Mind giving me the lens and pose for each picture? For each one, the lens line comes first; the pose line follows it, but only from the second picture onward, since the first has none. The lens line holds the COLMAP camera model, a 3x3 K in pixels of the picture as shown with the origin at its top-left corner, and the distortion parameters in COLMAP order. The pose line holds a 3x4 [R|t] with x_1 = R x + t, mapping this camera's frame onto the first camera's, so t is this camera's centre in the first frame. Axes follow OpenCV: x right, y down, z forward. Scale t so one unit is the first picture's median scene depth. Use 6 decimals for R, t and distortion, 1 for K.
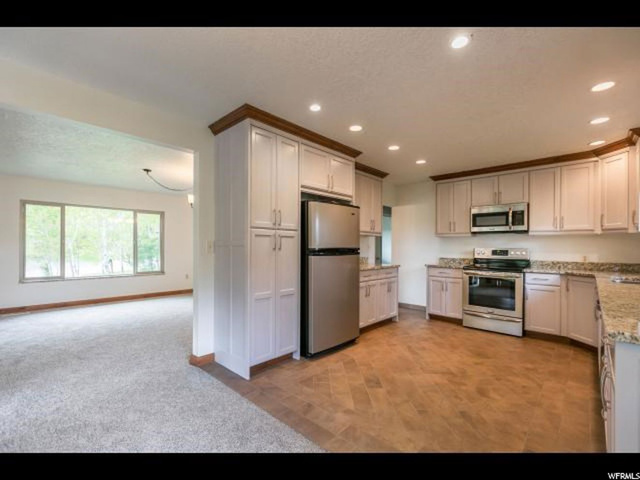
lens RADIAL K [[283.2, 0, 329.6], [0, 283.2, 235.4], [0, 0, 1]] dist [0.000628, 0.000054]
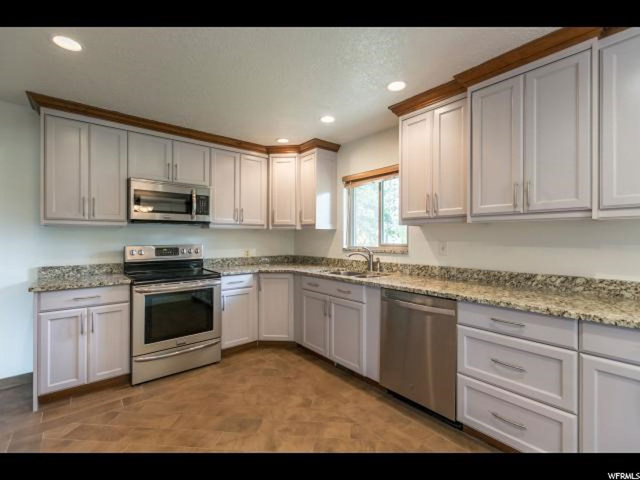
lens RADIAL K [[283.2, 0, 329.6], [0, 283.2, 235.4], [0, 0, 1]] dist [0.000628, 0.000054]
pose [[0.143444, -0.000655, 0.989658, -0.038992], [-0.037892, 0.999263, 0.006153, 0.002508], [-0.988933, -0.038383, 0.143314, 0.628820]]
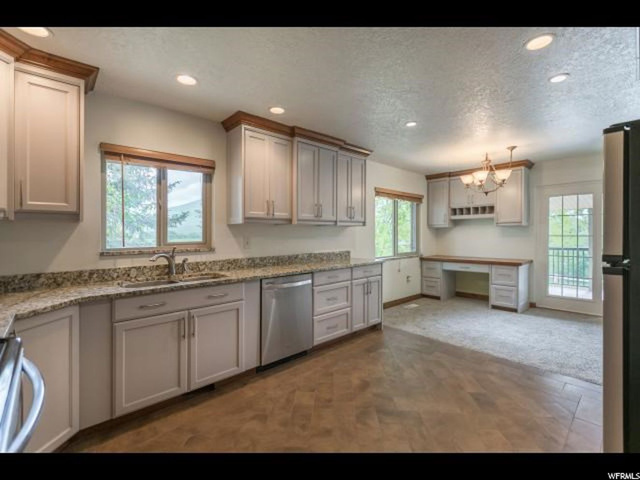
lens RADIAL K [[301.1, 0, 309.5], [0, 301.1, 237.9], [0, 0, 1]] dist [-0.000373, -0.000038]
pose [[-0.992081, 0.001374, 0.125594, 0.367313], [-0.001915, 0.999658, -0.026064, 0.033712], [-0.125587, -0.026098, -0.991739, 1.296102]]
